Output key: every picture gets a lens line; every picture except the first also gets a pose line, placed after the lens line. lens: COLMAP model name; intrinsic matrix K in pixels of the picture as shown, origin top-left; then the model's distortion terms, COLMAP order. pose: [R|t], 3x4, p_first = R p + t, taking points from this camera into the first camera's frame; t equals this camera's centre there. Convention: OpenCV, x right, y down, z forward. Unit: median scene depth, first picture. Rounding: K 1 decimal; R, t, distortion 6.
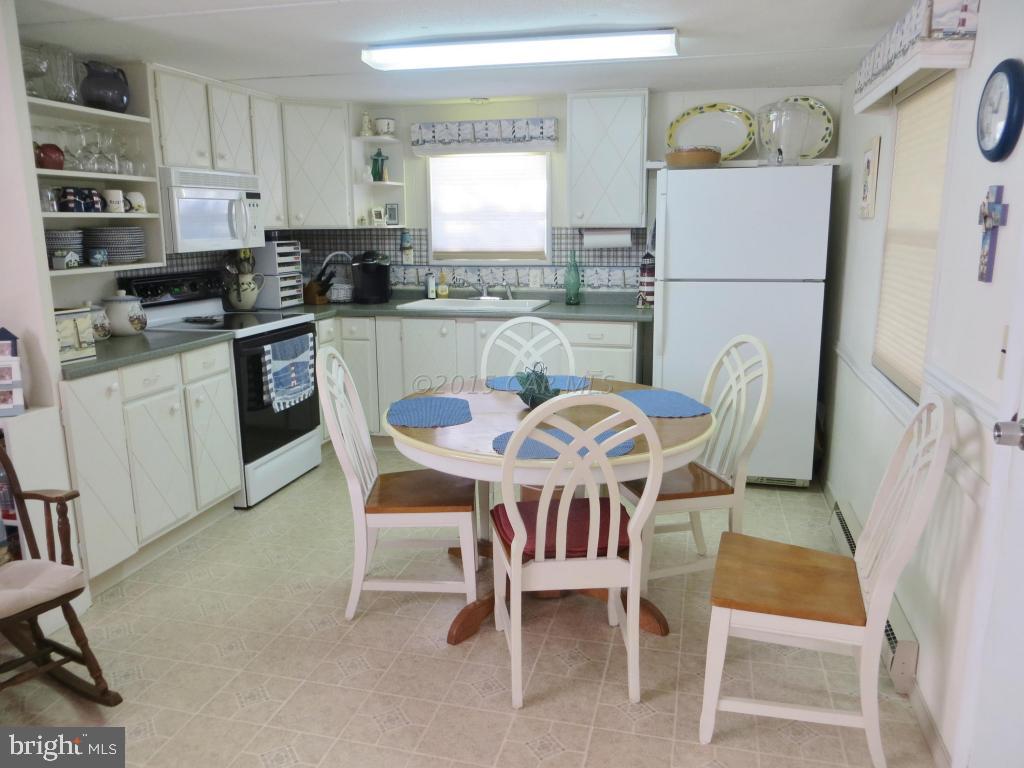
lens RADIAL K [[767.4, 0, 513.2], [0, 767.4, 391.1], [0, 0, 1]] dist [-0.025231, 0.013522]
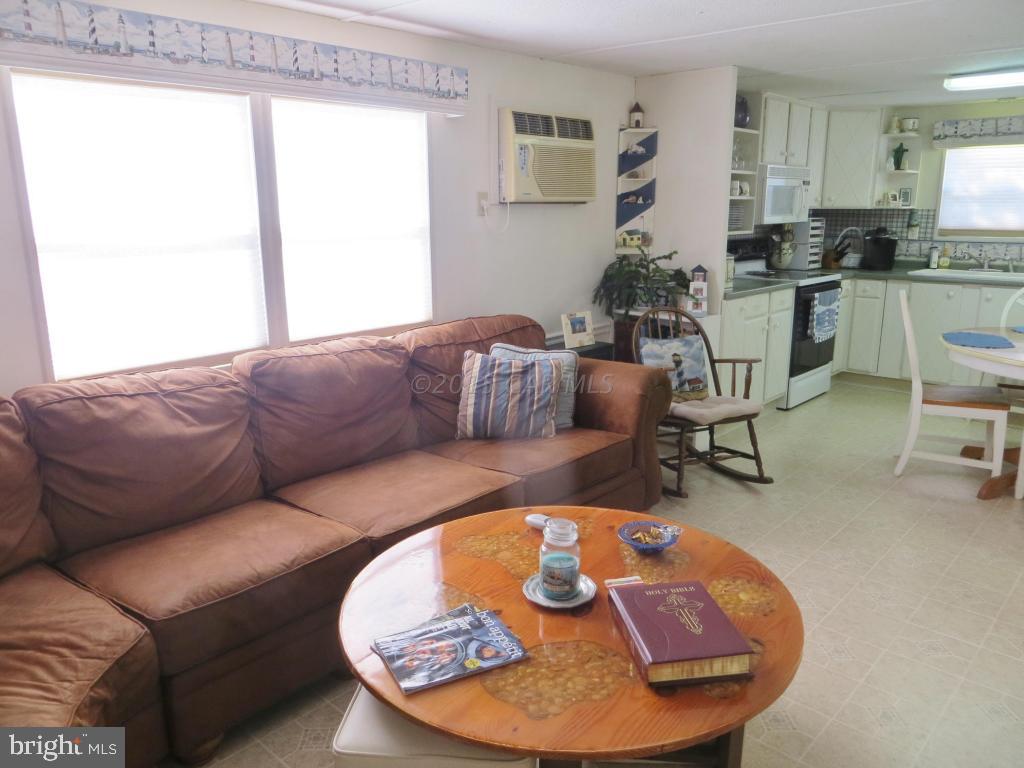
lens RADIAL K [[767.4, 0, 517.8], [0, 767.4, 381.4], [0, 0, 1]] dist [-0.025231, 0.013522]
pose [[0.878862, 0.112341, -0.463661, -0.123696], [-0.105989, 0.993569, 0.039834, 0.087754], [0.465154, 0.014134, 0.885117, -0.403964]]
